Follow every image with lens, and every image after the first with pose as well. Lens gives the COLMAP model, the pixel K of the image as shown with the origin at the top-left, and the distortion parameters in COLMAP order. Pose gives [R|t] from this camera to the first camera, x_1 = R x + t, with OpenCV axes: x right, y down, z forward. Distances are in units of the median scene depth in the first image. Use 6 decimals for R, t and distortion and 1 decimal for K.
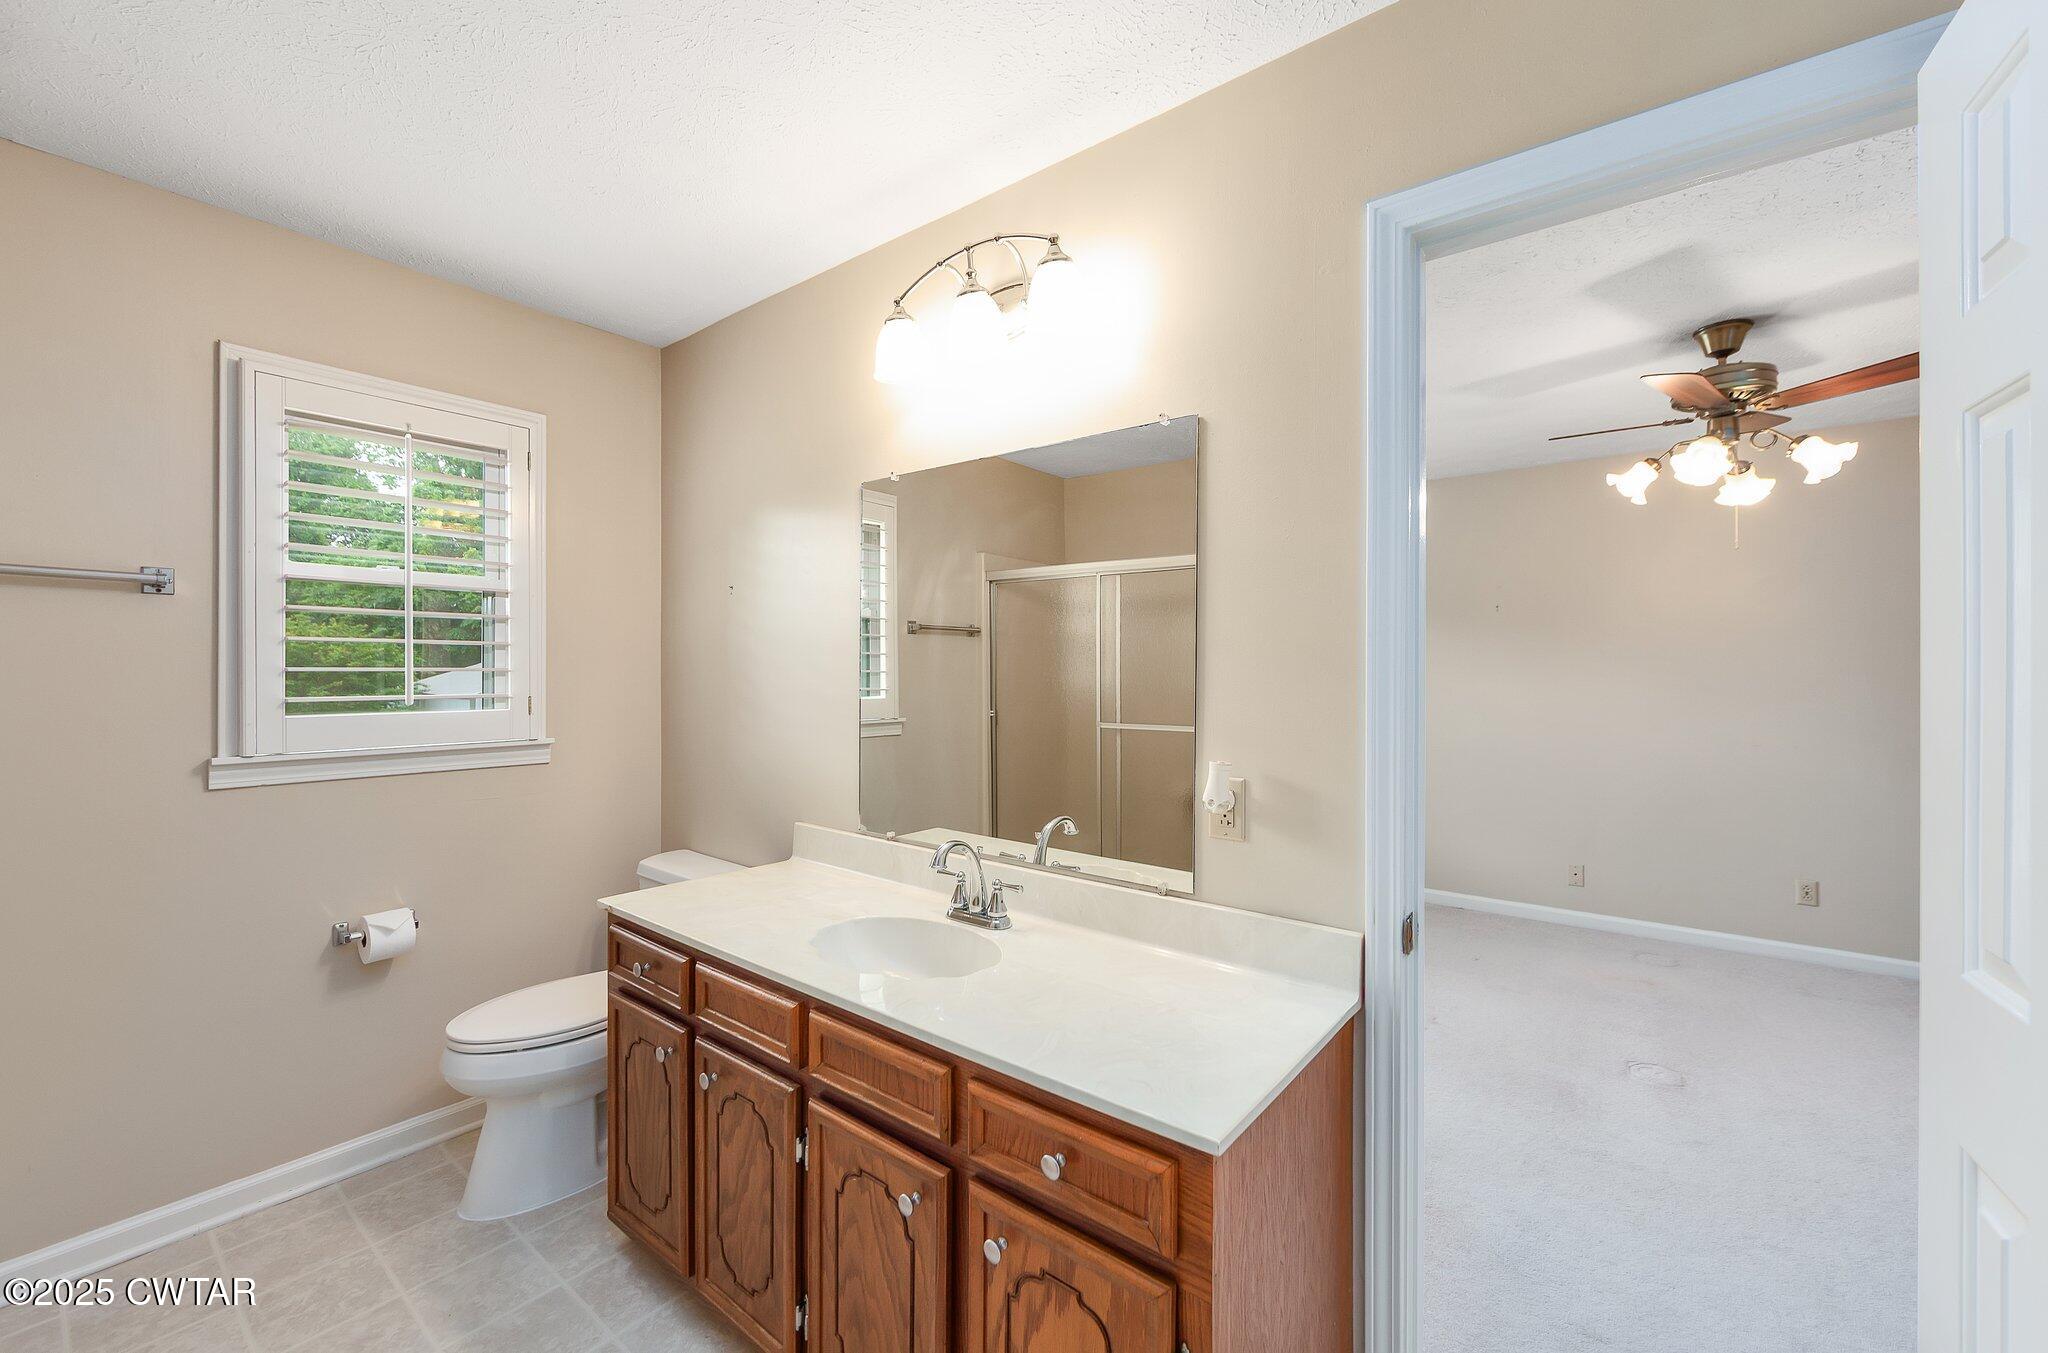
lens RADIAL K [[836.3, 0, 1021.9], [0, 836.3, 682.8], [0, 0, 1]] dist [-0.000288, 0.000244]
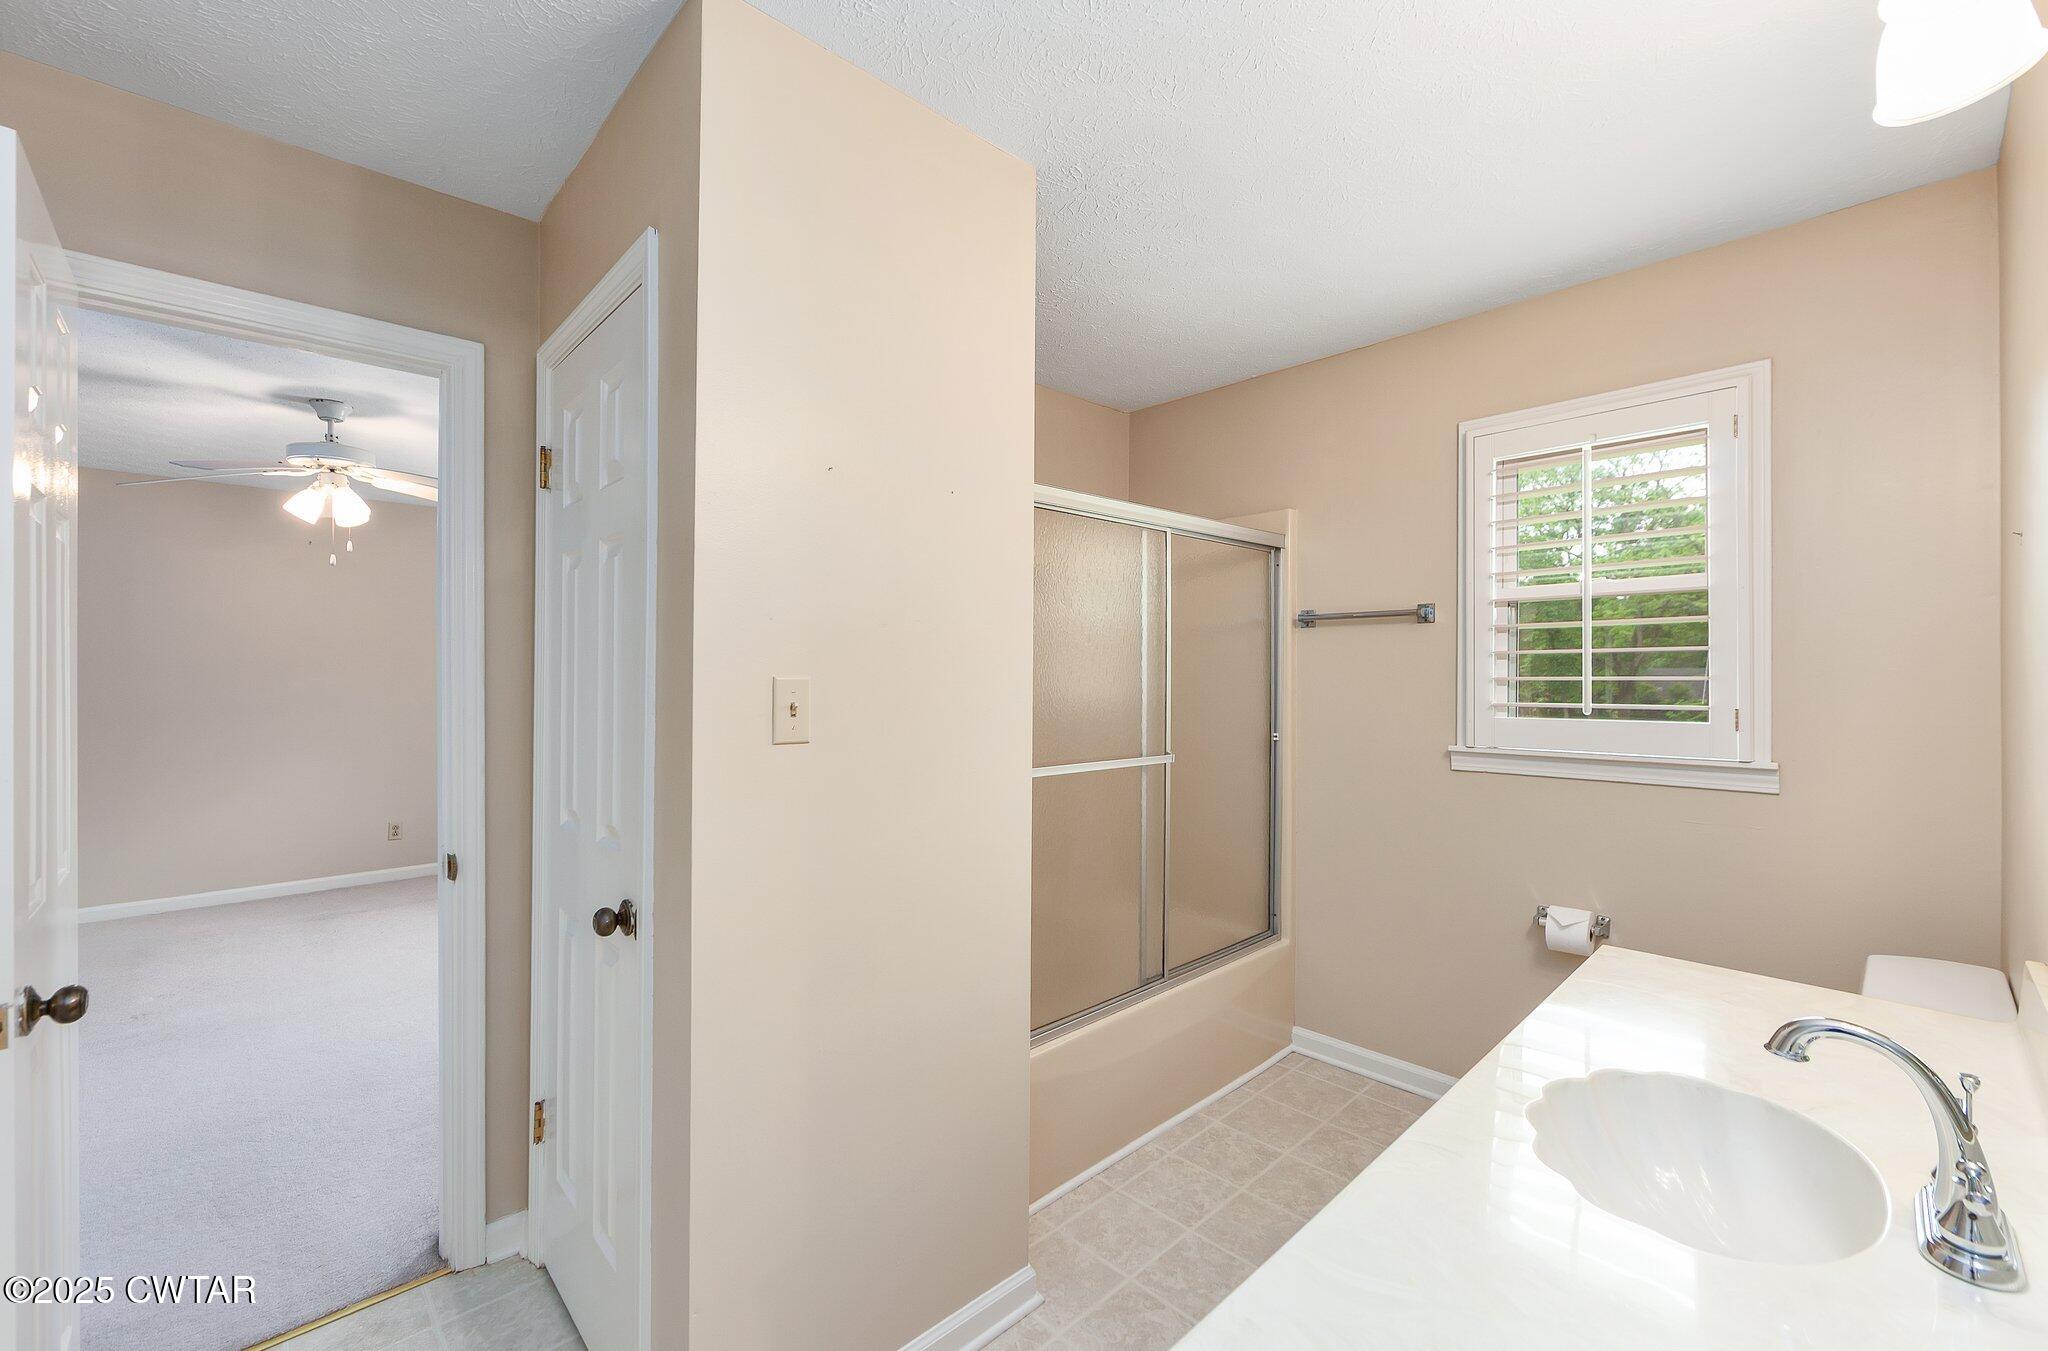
lens RADIAL K [[836.3, 0, 1021.9], [0, 836.3, 681.8], [0, 0, 1]] dist [-0.000288, 0.000244]
pose [[-0.130078, 0.002624, -0.991500, 0.372143], [-0.012611, 0.999911, 0.004301, -0.007146], [0.991424, 0.013064, -0.130034, 0.452203]]
